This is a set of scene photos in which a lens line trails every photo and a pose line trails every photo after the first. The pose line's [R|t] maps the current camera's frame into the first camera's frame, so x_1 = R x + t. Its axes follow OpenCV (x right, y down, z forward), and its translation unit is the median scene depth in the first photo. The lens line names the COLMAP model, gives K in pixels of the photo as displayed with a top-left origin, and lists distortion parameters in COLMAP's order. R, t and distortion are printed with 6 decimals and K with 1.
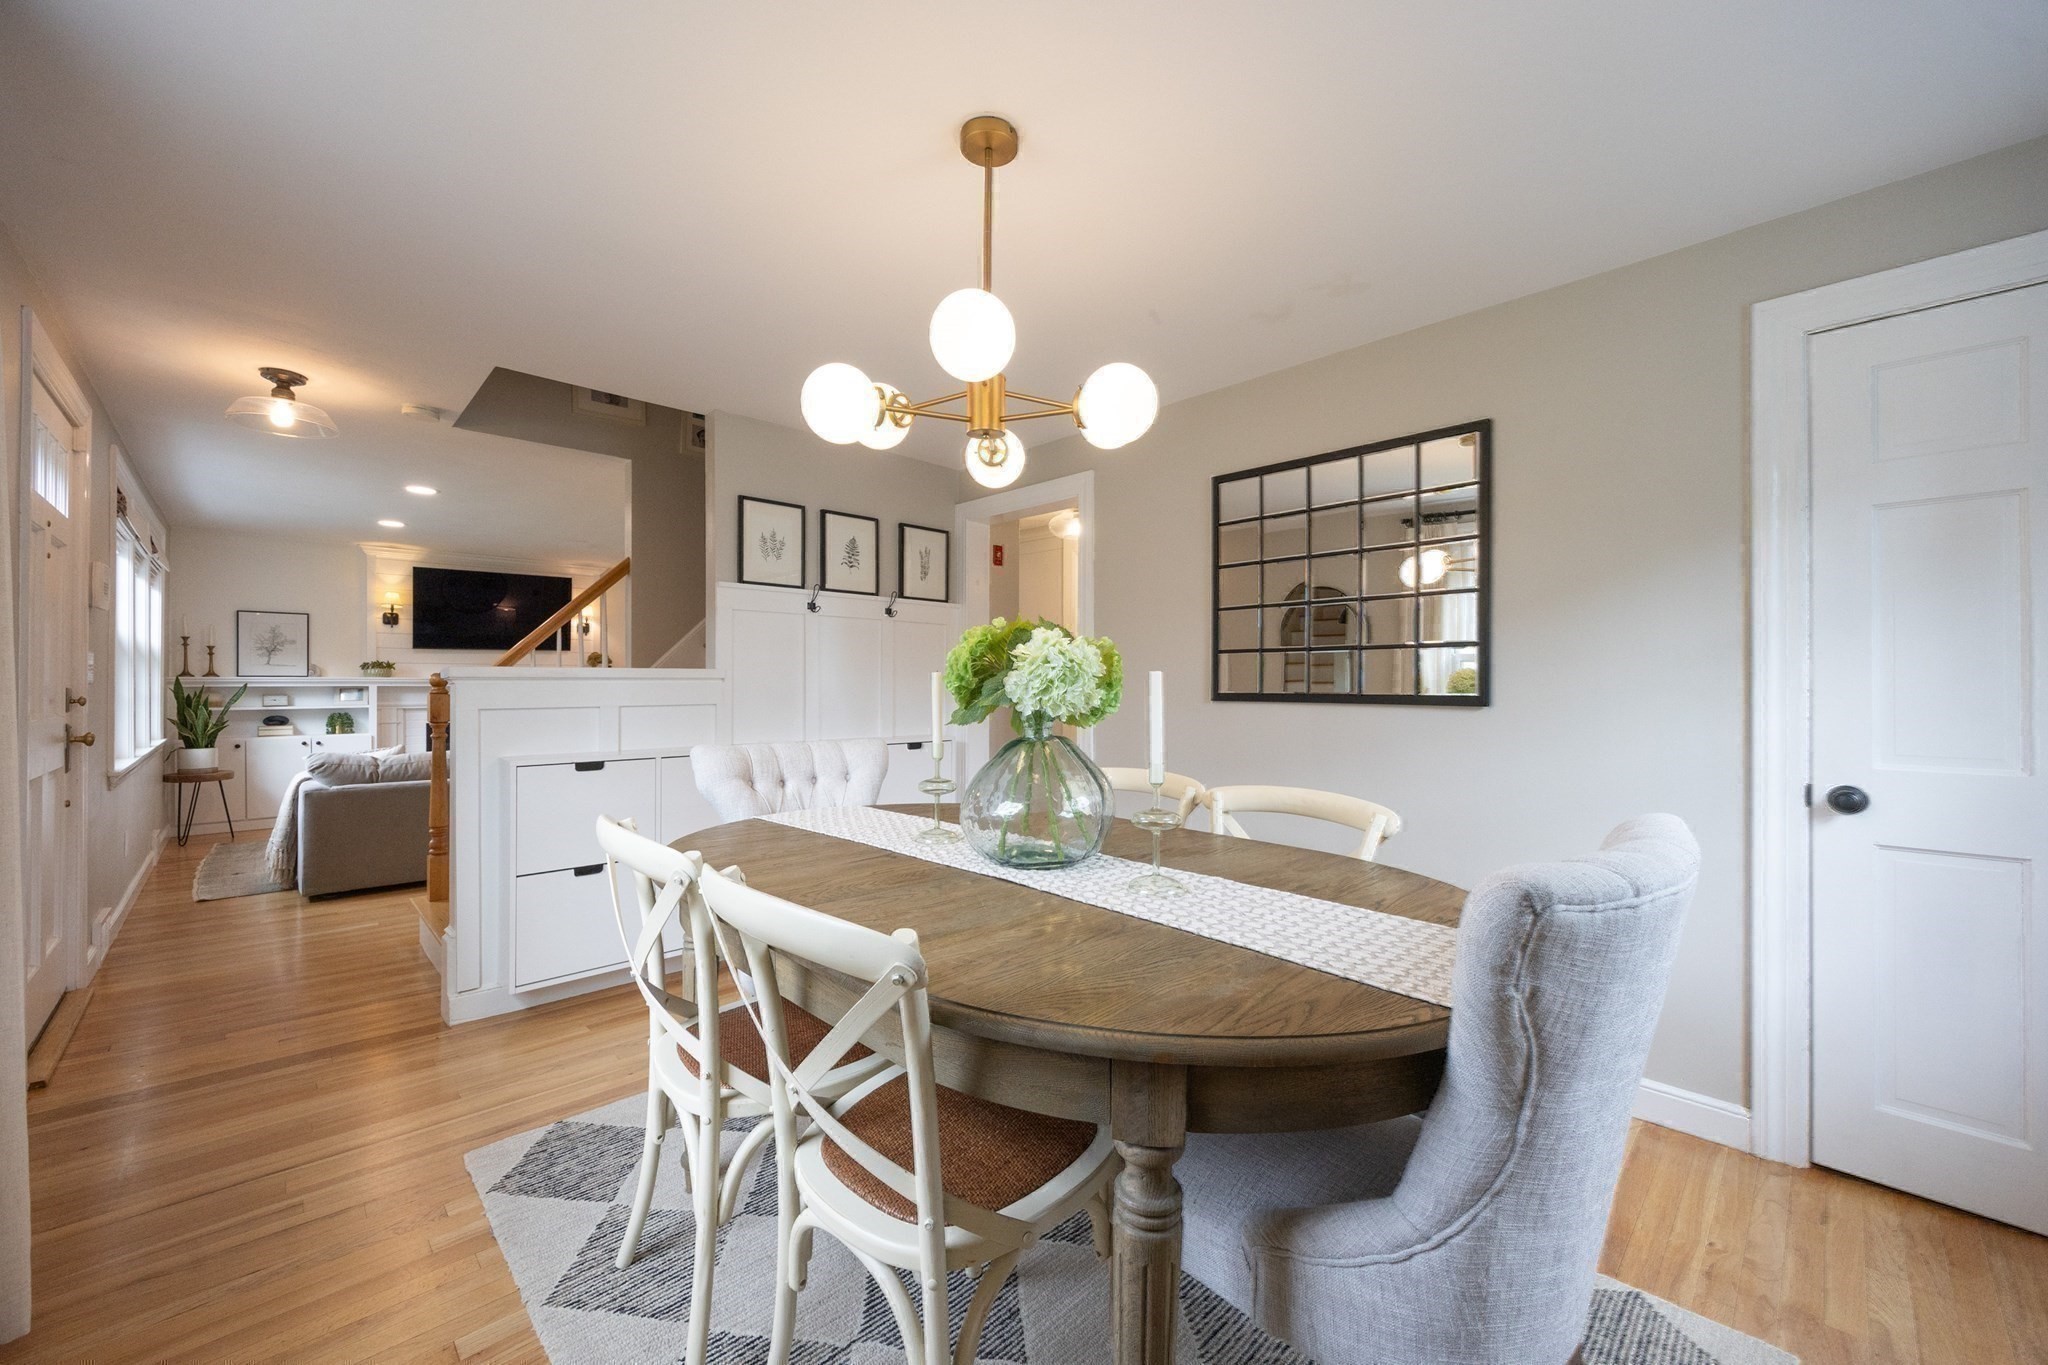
lens RADIAL K [[794.6, 0, 1024.0], [0, 794.6, 682.5], [0, 0, 1]] dist [-0.000693, -0.000041]
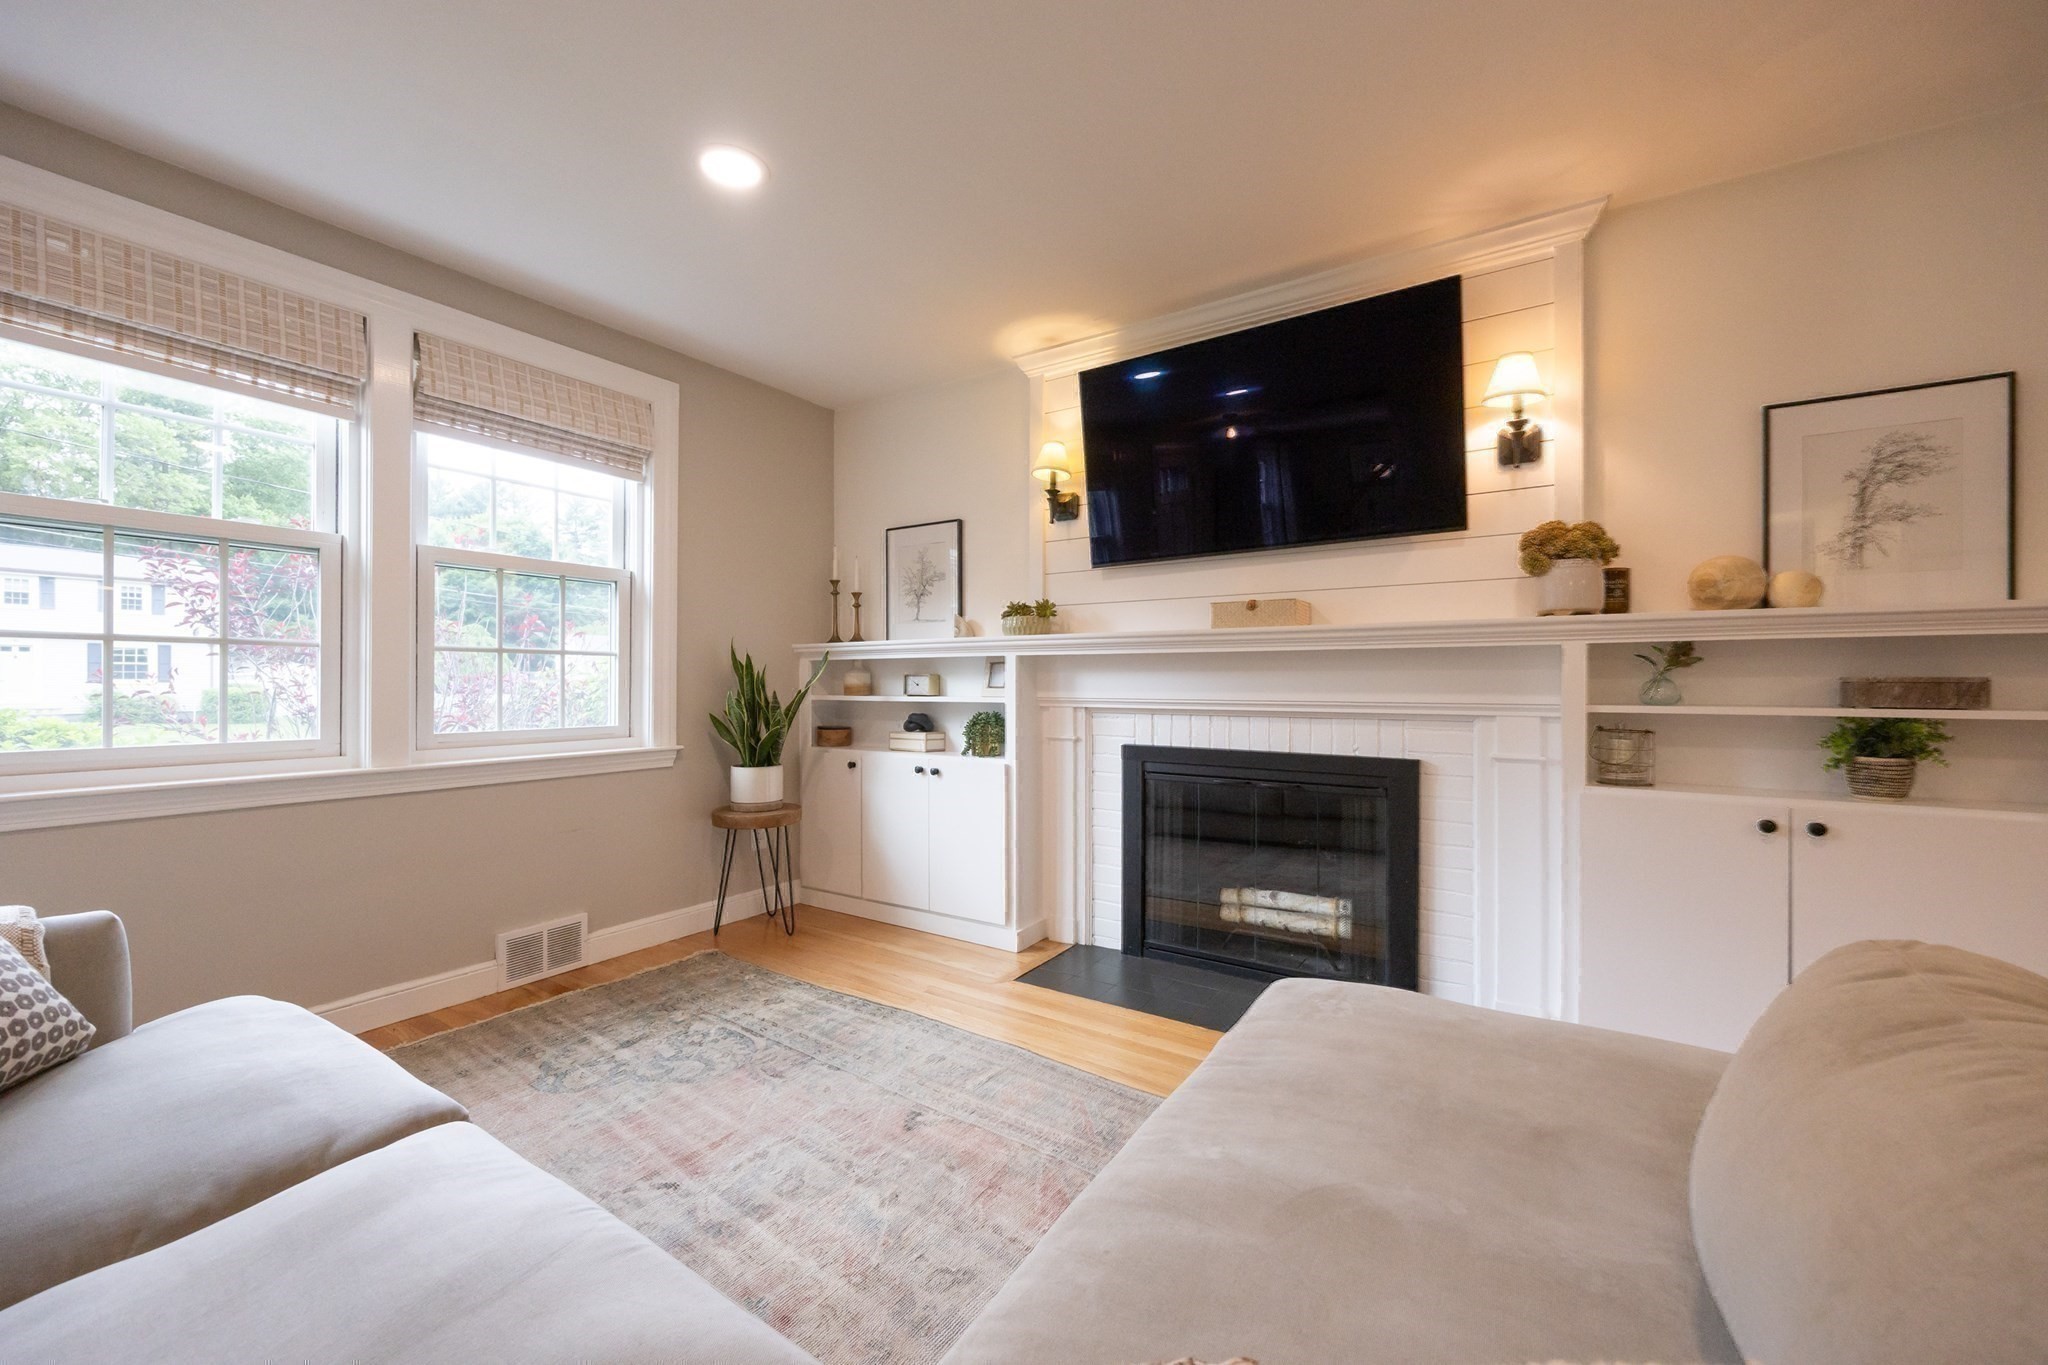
lens RADIAL K [[794.6, 0, 1024.0], [0, 794.6, 682.5], [0, 0, 1]] dist [-0.000693, -0.000041]
pose [[0.225902, -0.000427, -0.974150, -0.376624], [-0.002074, 0.999997, -0.000920, 0.020185], [0.974148, 0.002228, 0.225900, 0.903511]]
